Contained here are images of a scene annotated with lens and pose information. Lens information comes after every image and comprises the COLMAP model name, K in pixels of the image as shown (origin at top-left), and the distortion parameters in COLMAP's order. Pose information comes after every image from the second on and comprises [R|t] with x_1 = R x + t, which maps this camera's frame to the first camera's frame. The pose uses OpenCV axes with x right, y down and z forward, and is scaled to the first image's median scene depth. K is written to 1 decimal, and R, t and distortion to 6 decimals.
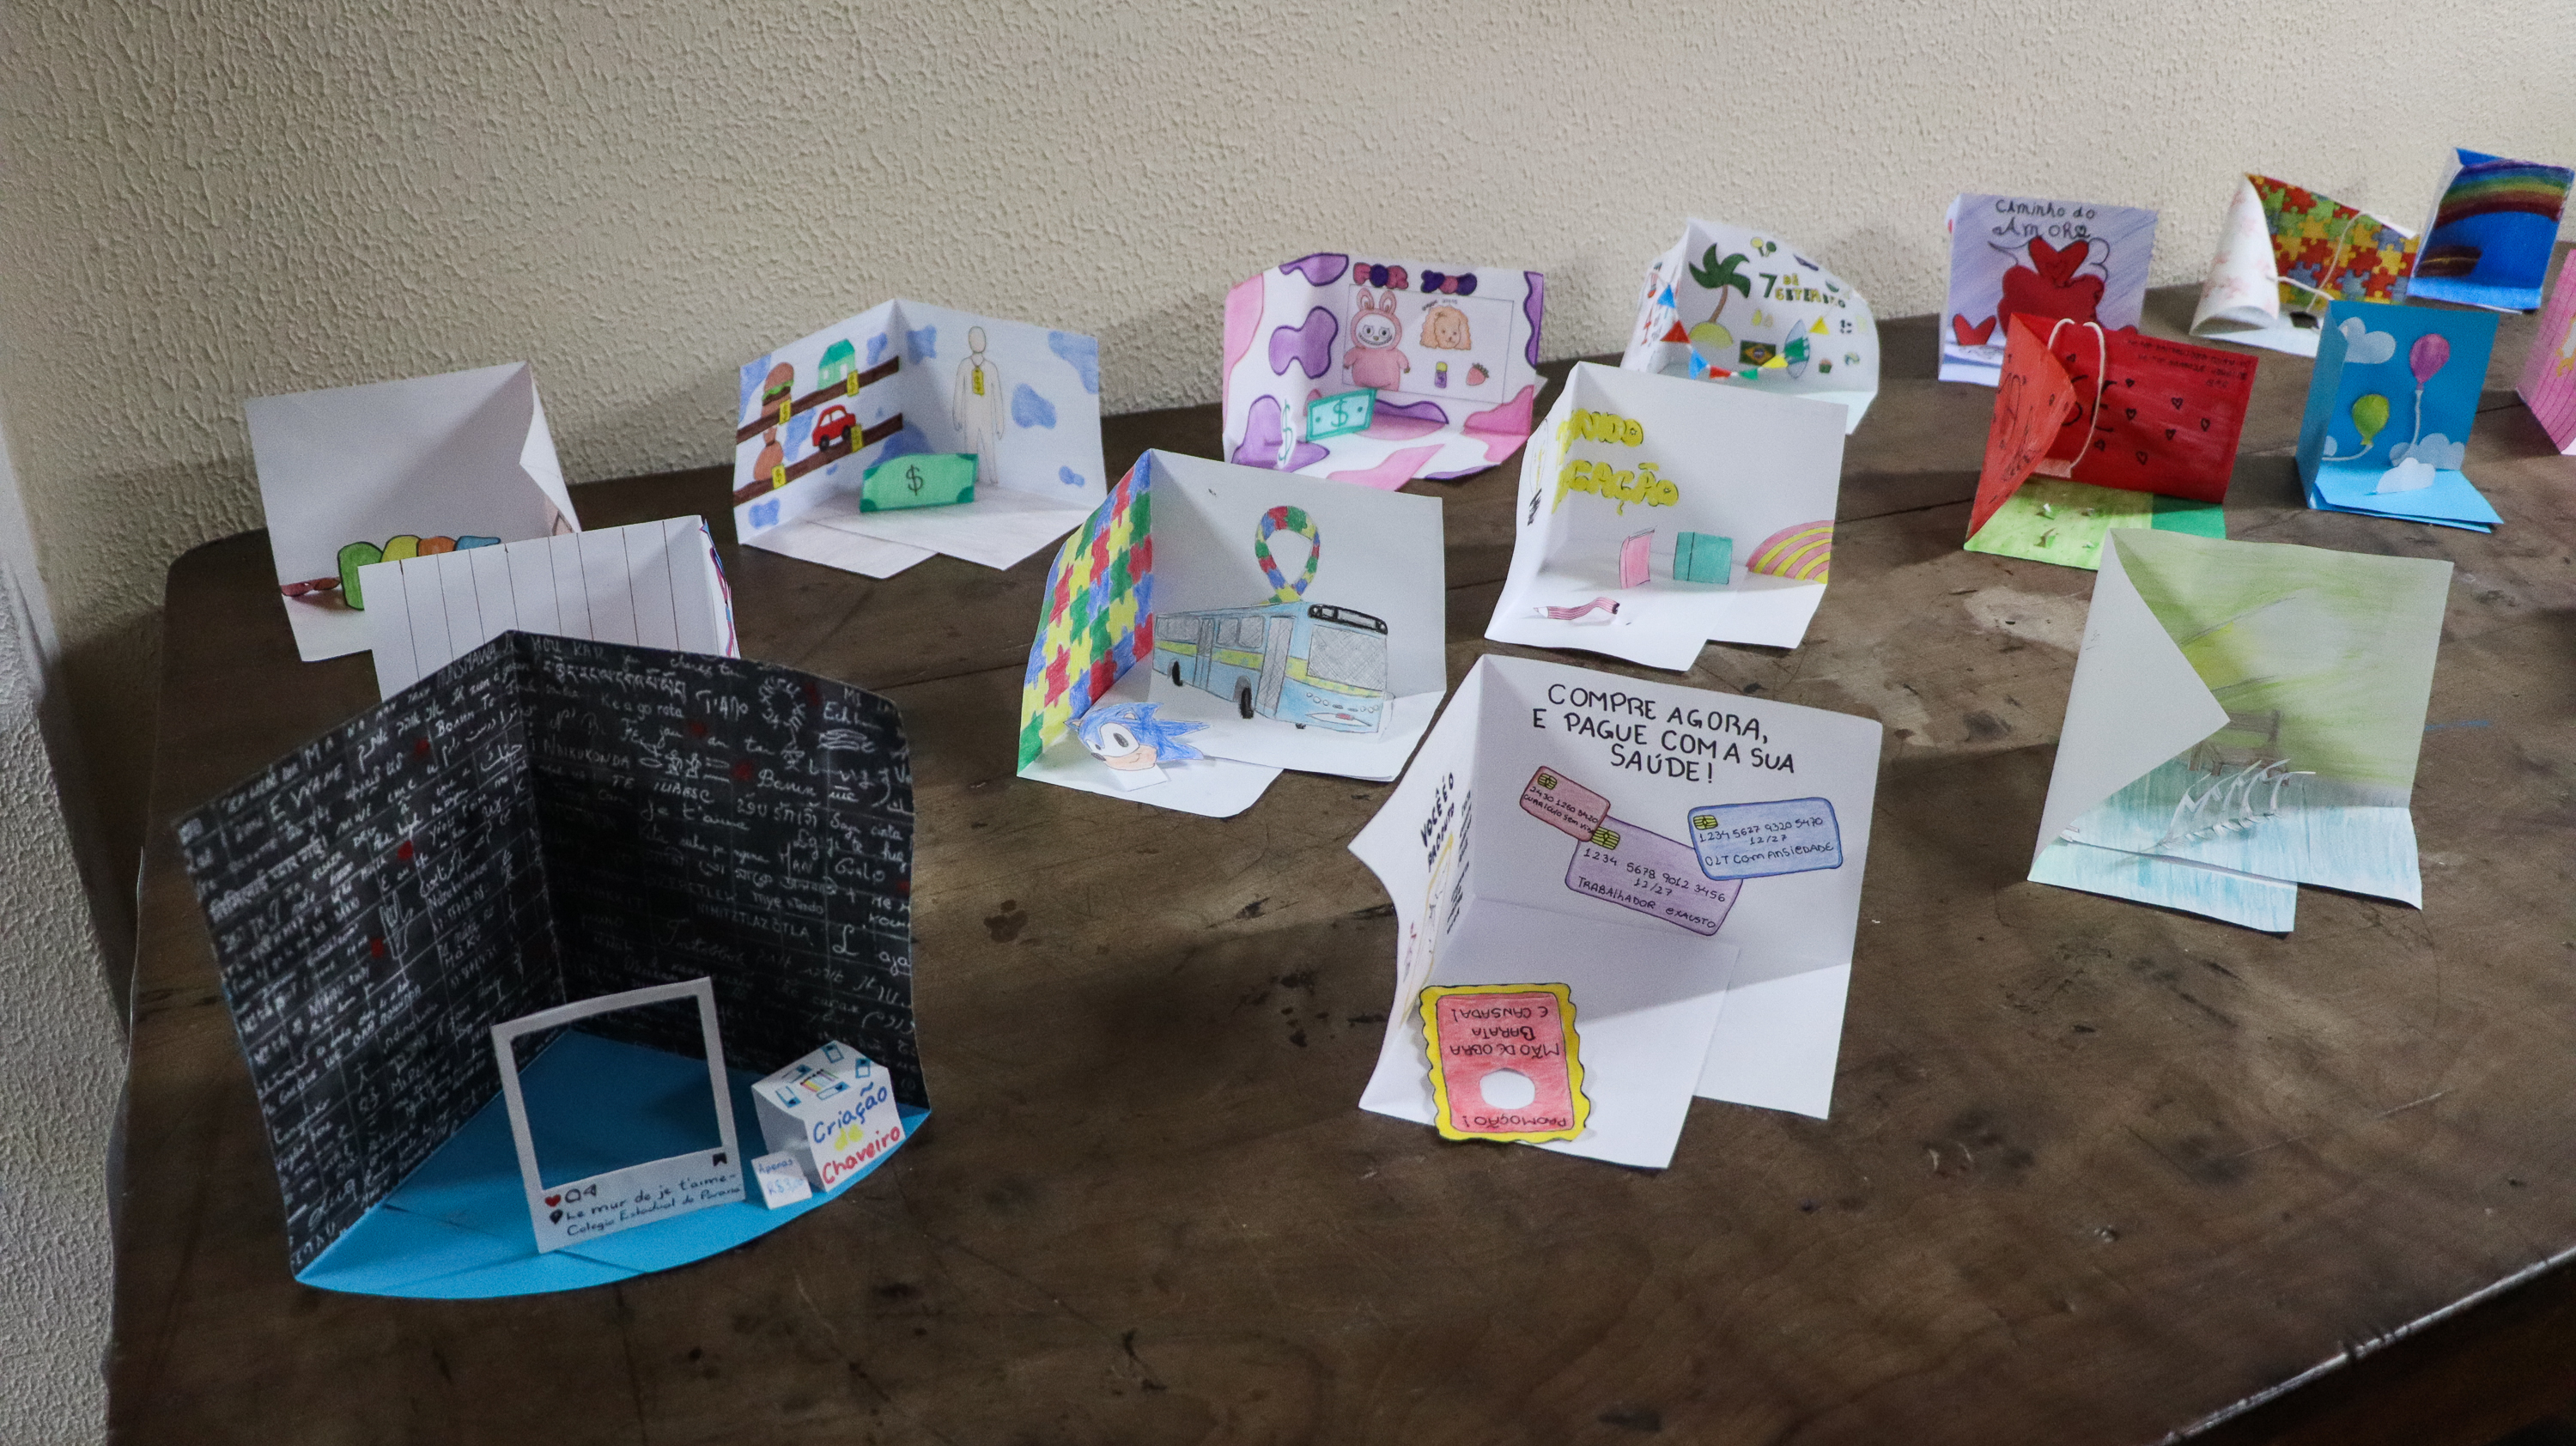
lens RADIAL K [[2157.2, 0, 1288.0], [0, 2157.2, 723.0], [0, 0, 1]] dist [-0.196021, 0.173099]
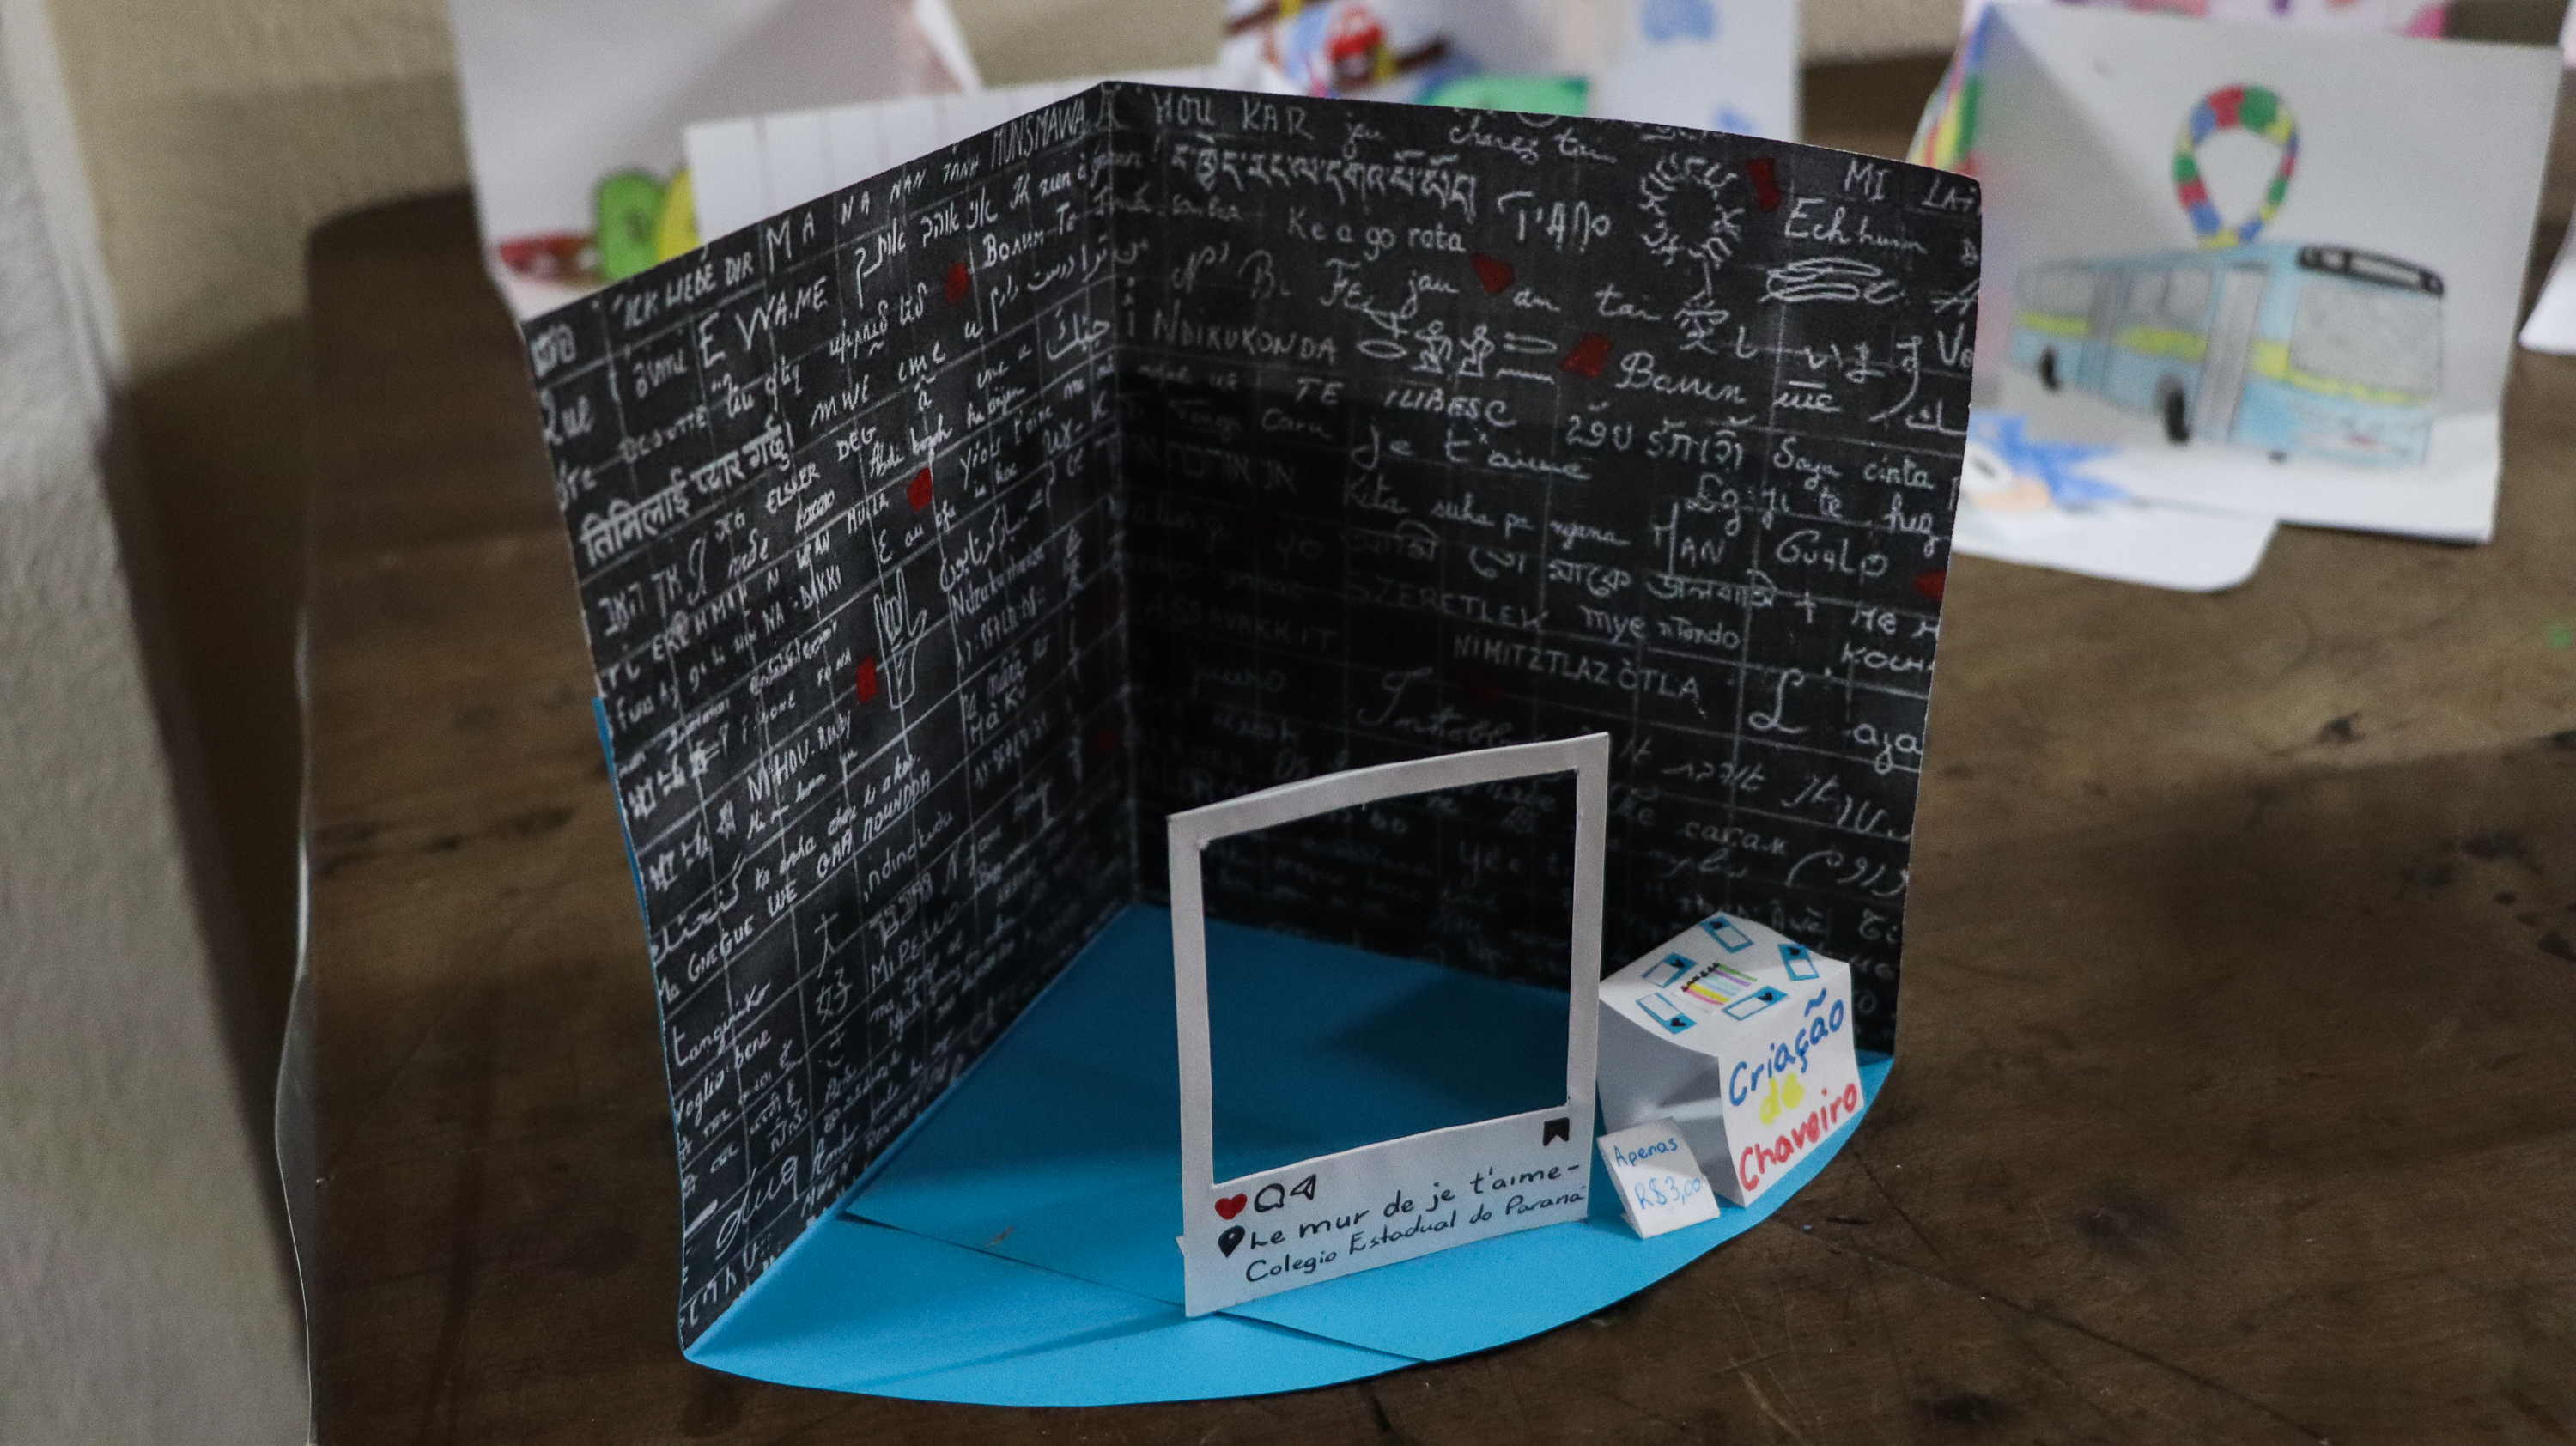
lens RADIAL K [[2742.9, 0, 1288.0], [0, 2742.9, 723.0], [0, 0, 1]] dist [-0.132102, 0.269392]
pose [[0.993794, 0.020871, -0.109257, -0.258105], [-0.020416, 0.999778, 0.005283, 0.108278], [0.109343, -0.003019, 0.993999, 0.361538]]
